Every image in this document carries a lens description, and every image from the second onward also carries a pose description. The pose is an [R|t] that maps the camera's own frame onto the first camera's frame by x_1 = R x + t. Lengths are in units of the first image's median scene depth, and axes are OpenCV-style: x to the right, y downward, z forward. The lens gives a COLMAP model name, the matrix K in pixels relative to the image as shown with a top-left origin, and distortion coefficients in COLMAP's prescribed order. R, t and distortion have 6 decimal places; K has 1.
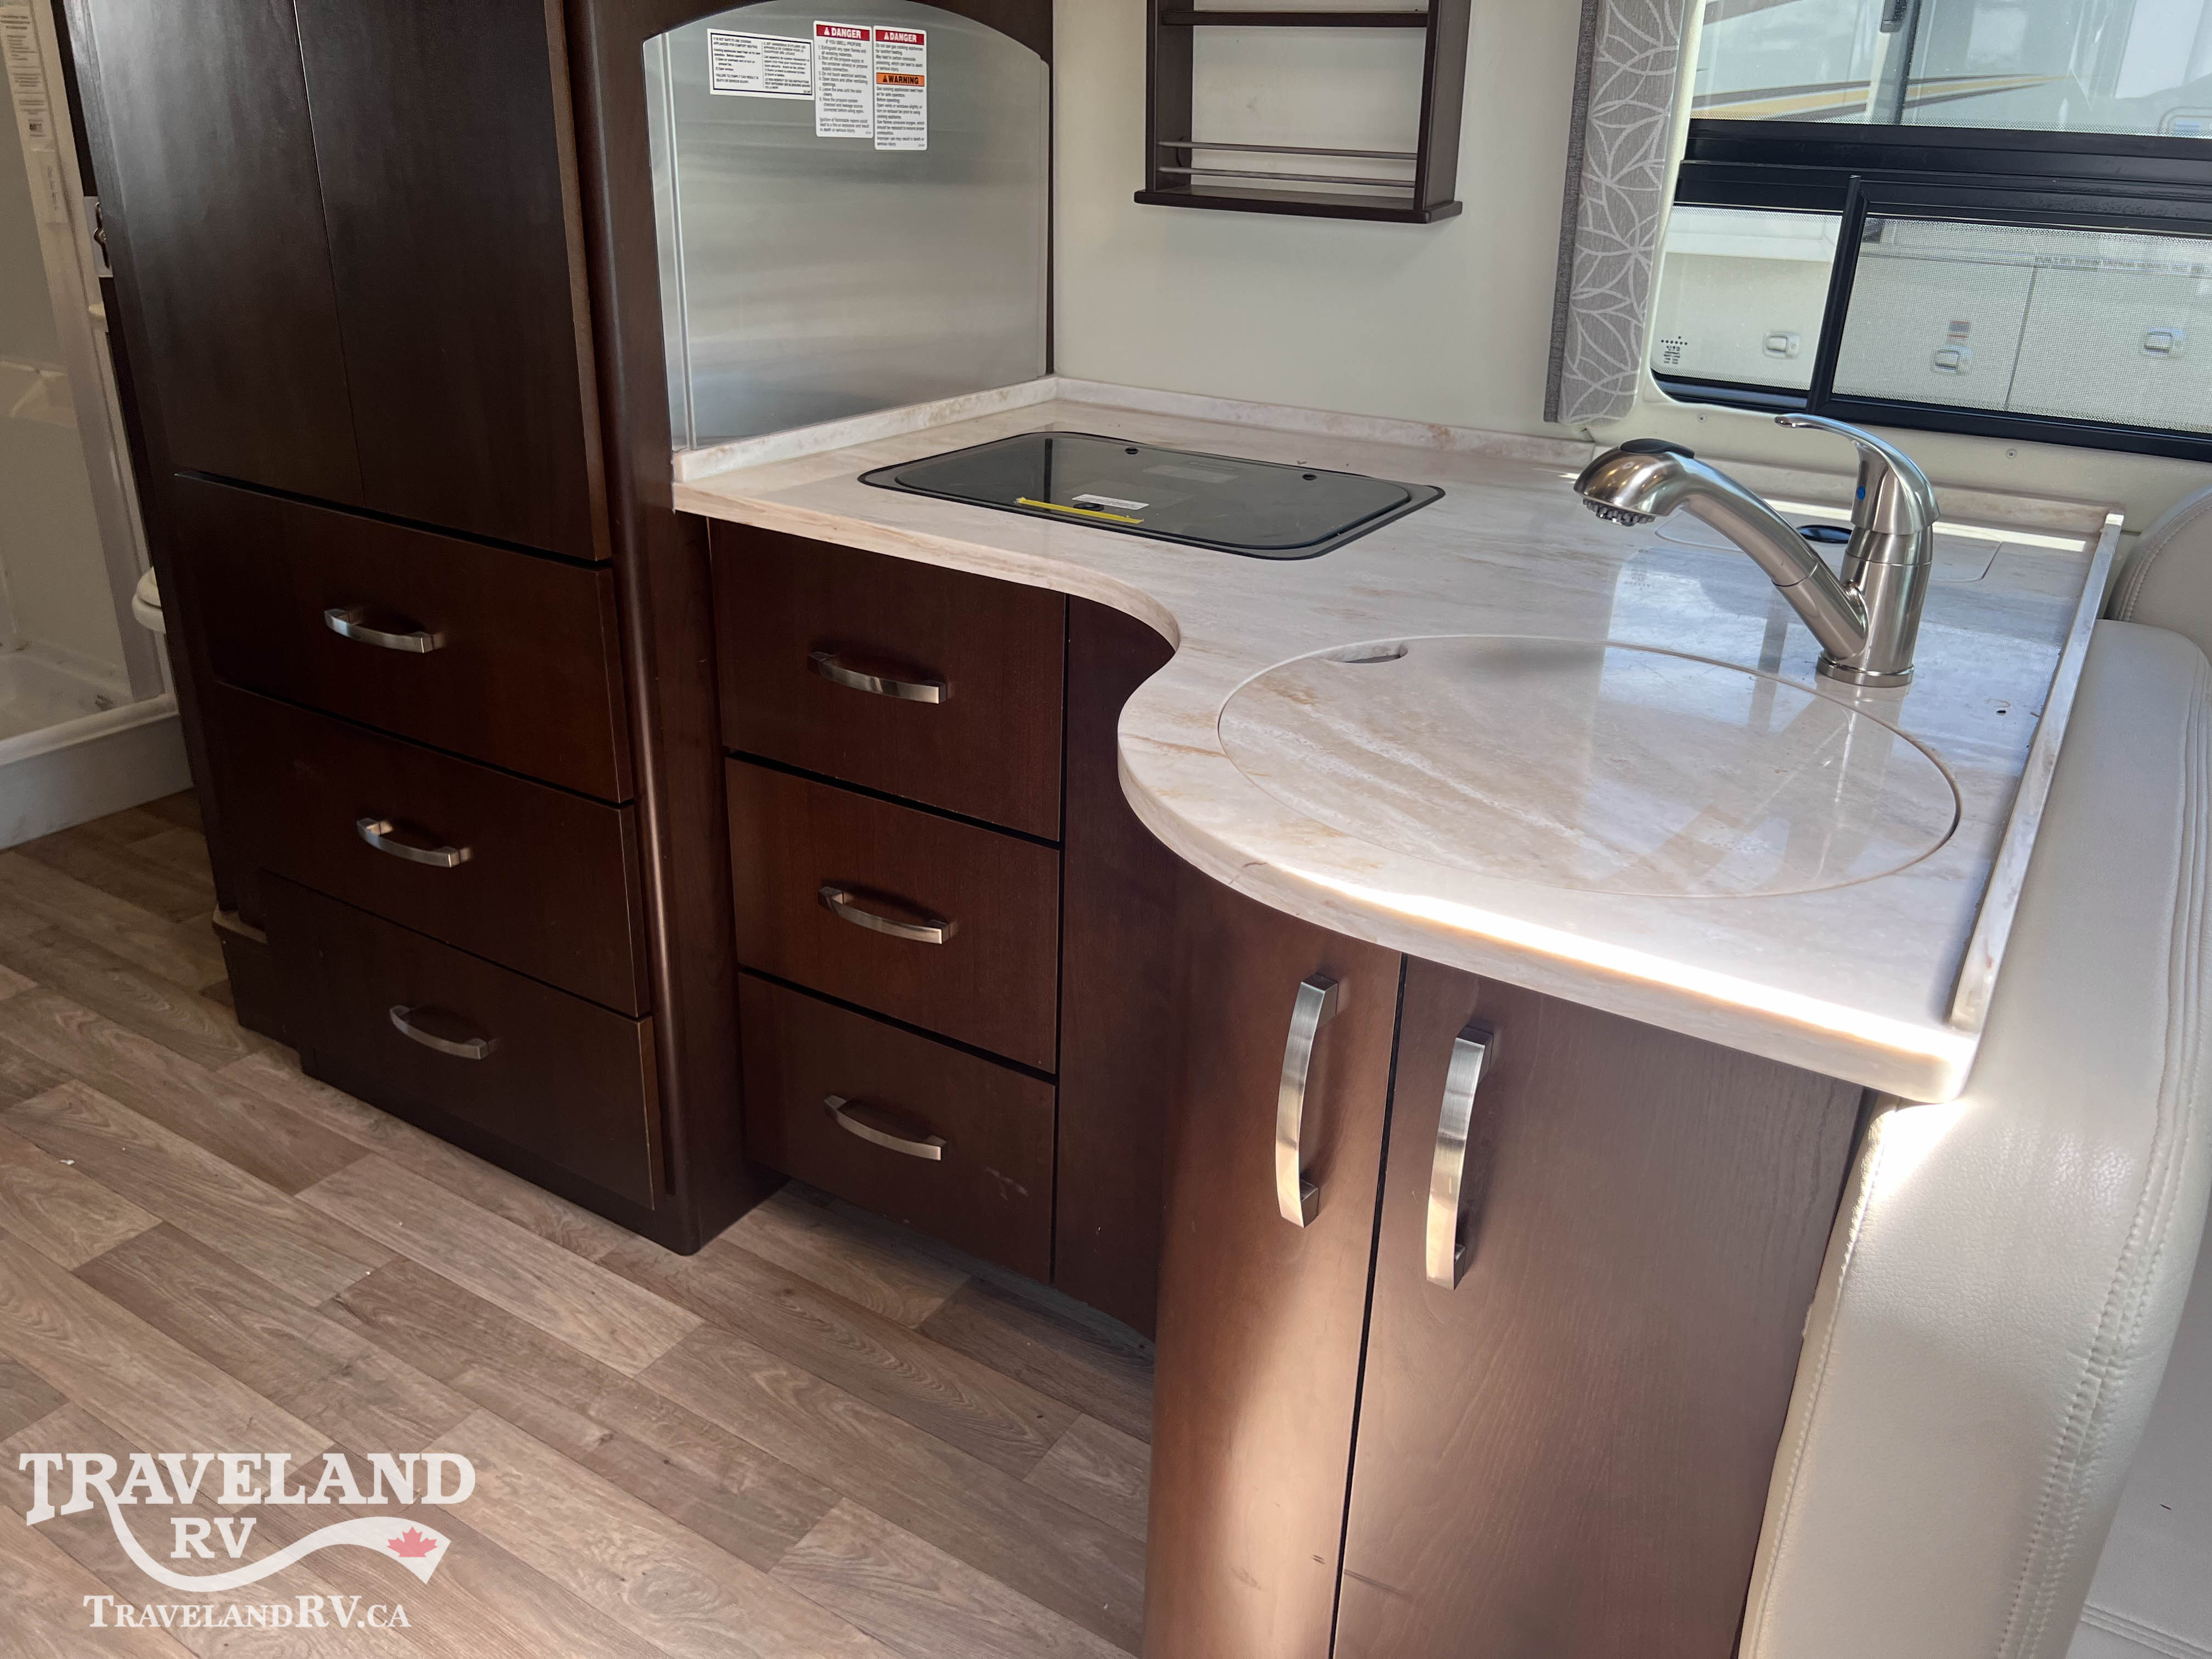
lens RADIAL K [[1662.6, 0, 1121.3], [0, 1662.6, 799.8], [0, 0, 1]] dist [0.053815, -0.069691]
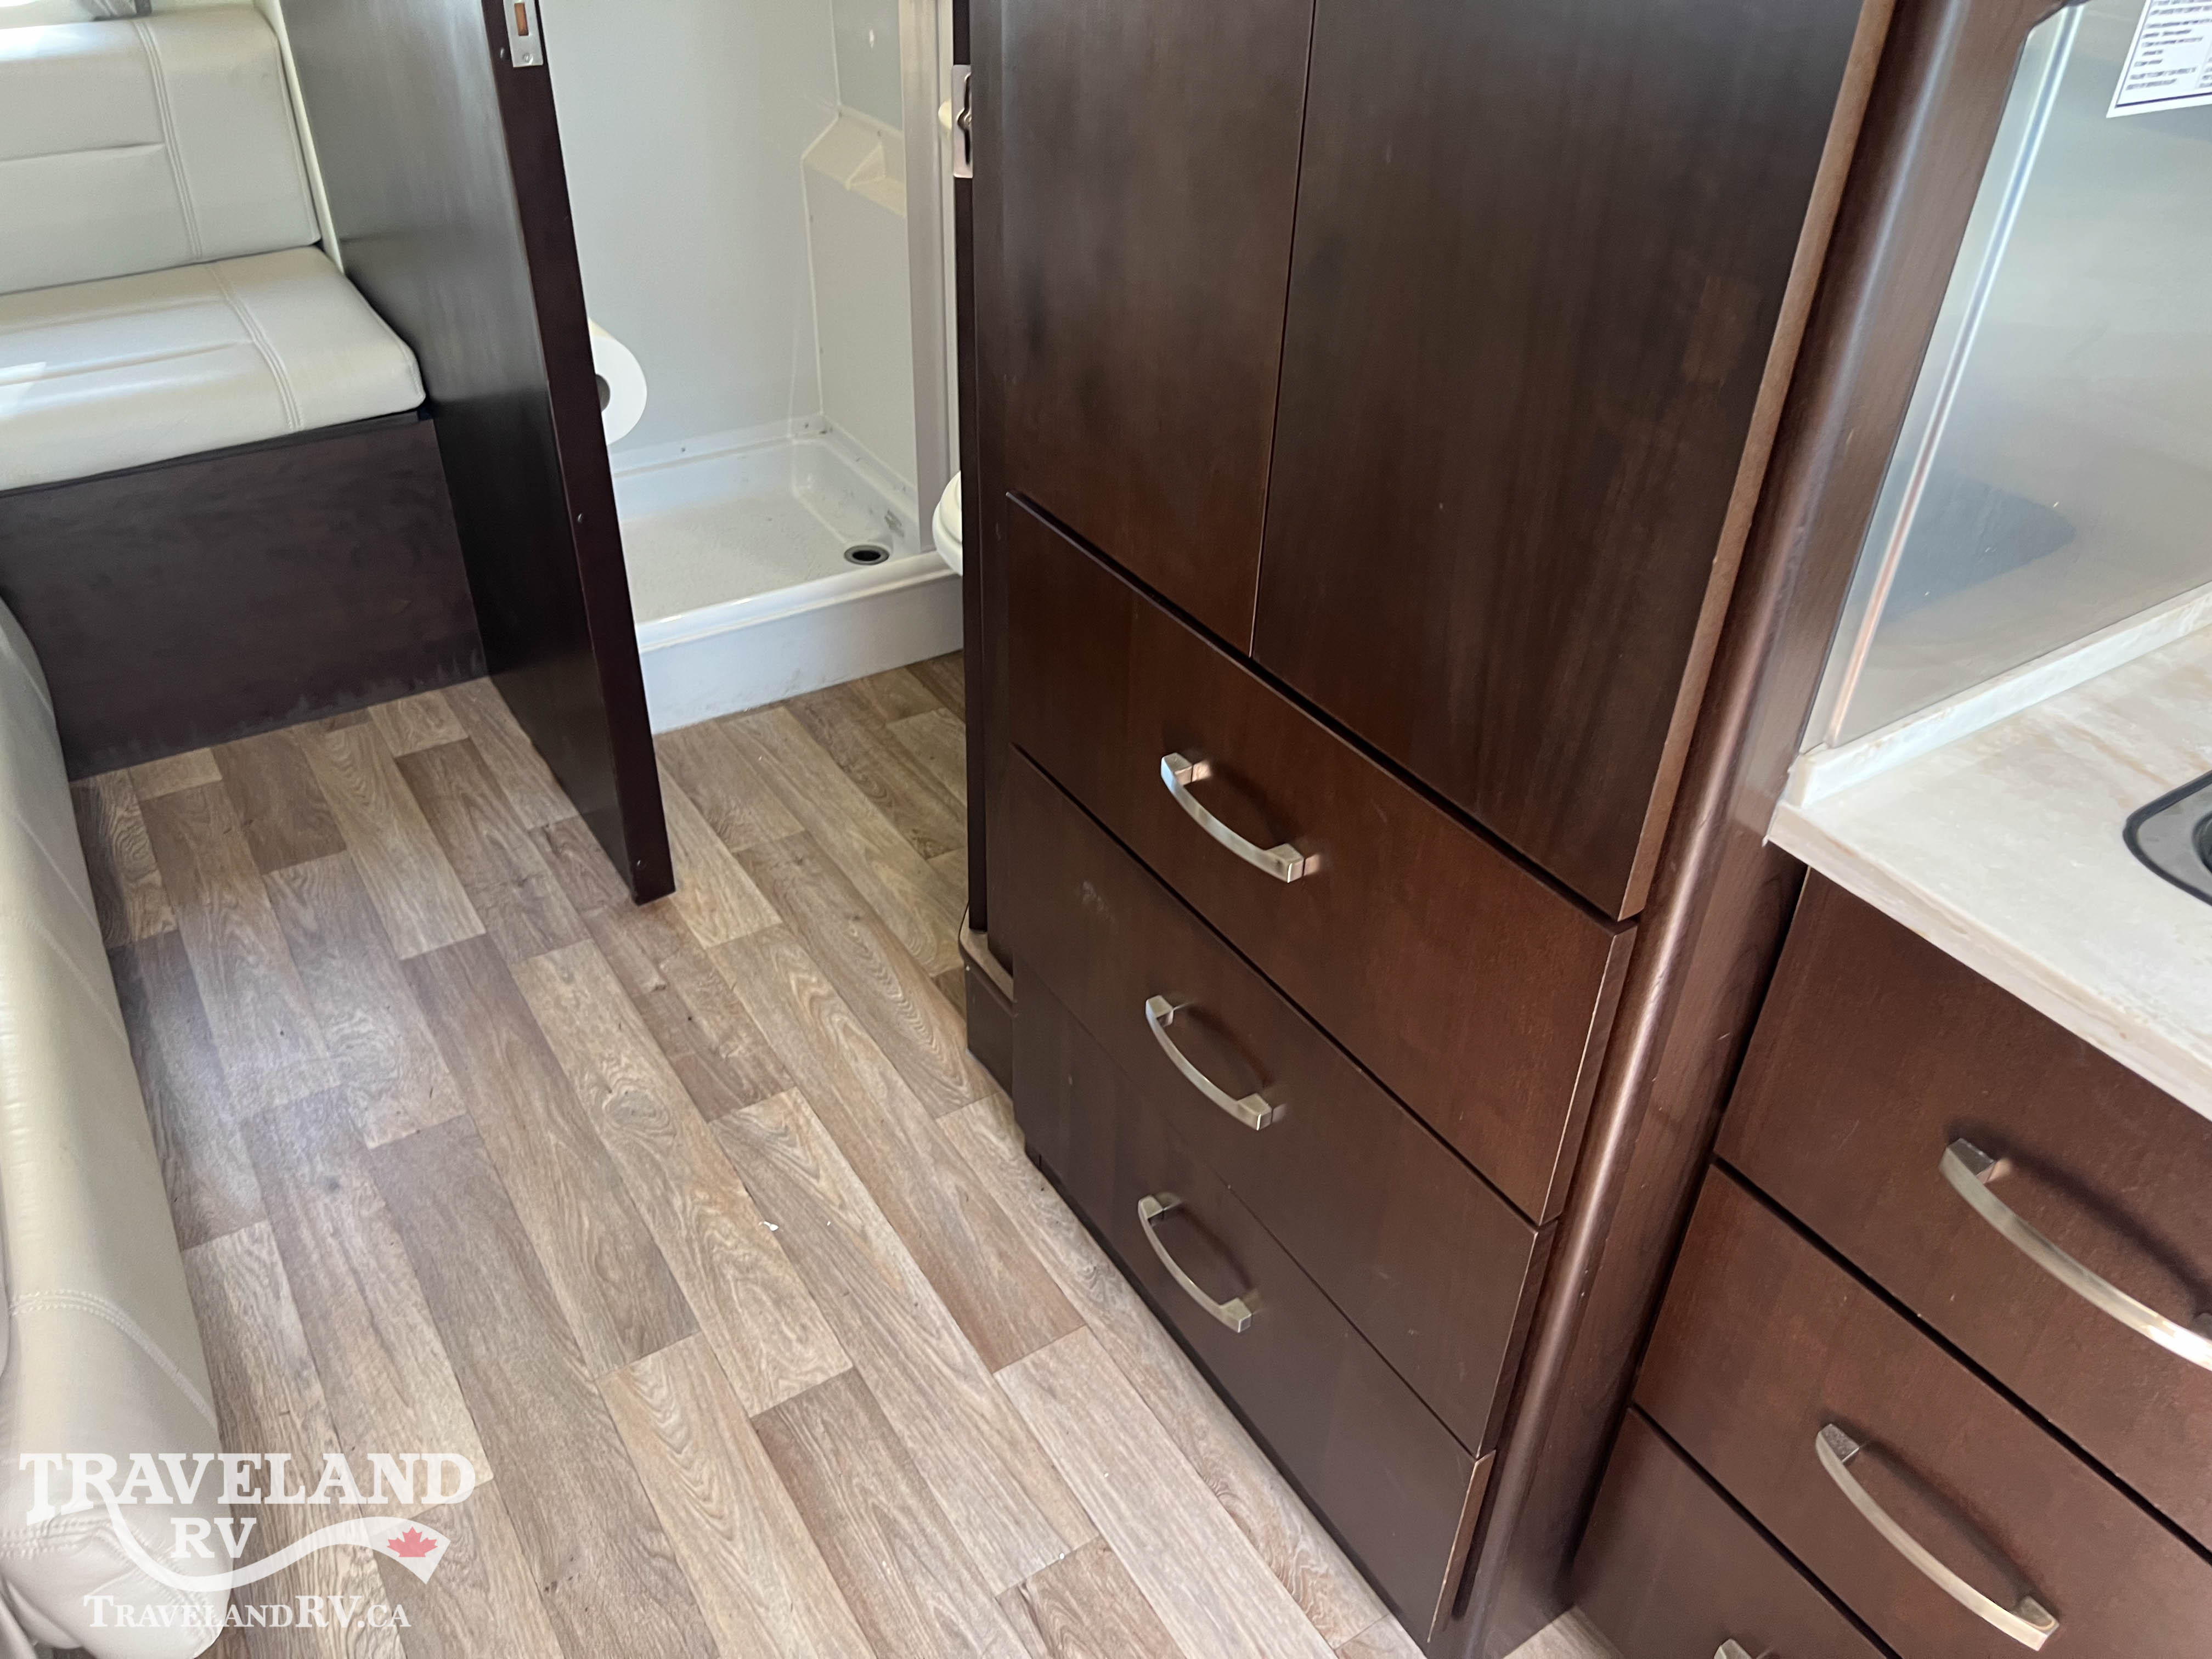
lens RADIAL K [[1675.1, 0, 1122.5], [0, 1675.1, 808.9], [0, 0, 1]] dist [0.040680, -0.063967]
pose [[0.902770, 0.246830, -0.352252, -0.246726], [-0.172165, 0.957852, 0.229953, -0.257007], [0.394165, -0.146949, 0.907215, 0.368789]]
